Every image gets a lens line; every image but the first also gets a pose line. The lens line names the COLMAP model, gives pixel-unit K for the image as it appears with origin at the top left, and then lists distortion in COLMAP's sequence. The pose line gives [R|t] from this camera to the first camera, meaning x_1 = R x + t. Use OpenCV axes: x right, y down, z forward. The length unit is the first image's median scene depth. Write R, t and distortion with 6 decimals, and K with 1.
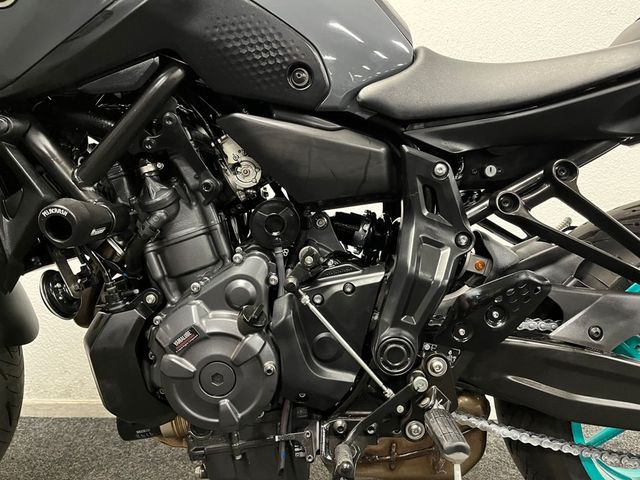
lens RADIAL K [[482.7, 0, 321.2], [0, 482.7, 238.8], [0, 0, 1]] dist [0.015051, -0.021187]
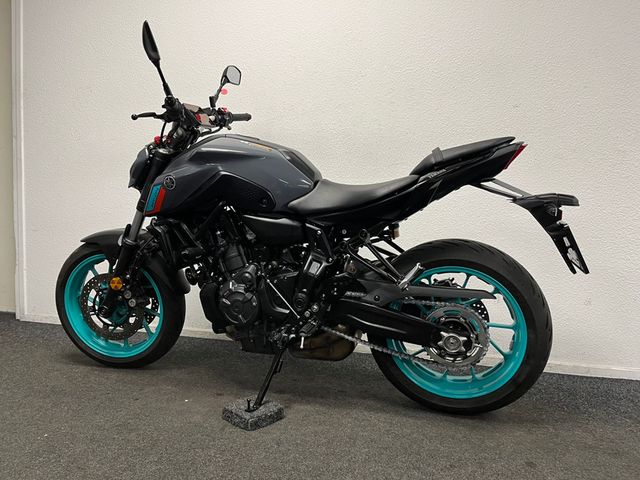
lens RADIAL K [[482.7, 0, 315.1], [0, 482.7, 233.1], [0, 0, 1]] dist [0.015051, -0.021187]
pose [[0.946091, 0.001274, -0.323898, 1.077835], [0.001897, 0.999953, 0.009474, -0.168049], [0.323895, -0.009578, 0.946045, -1.462919]]
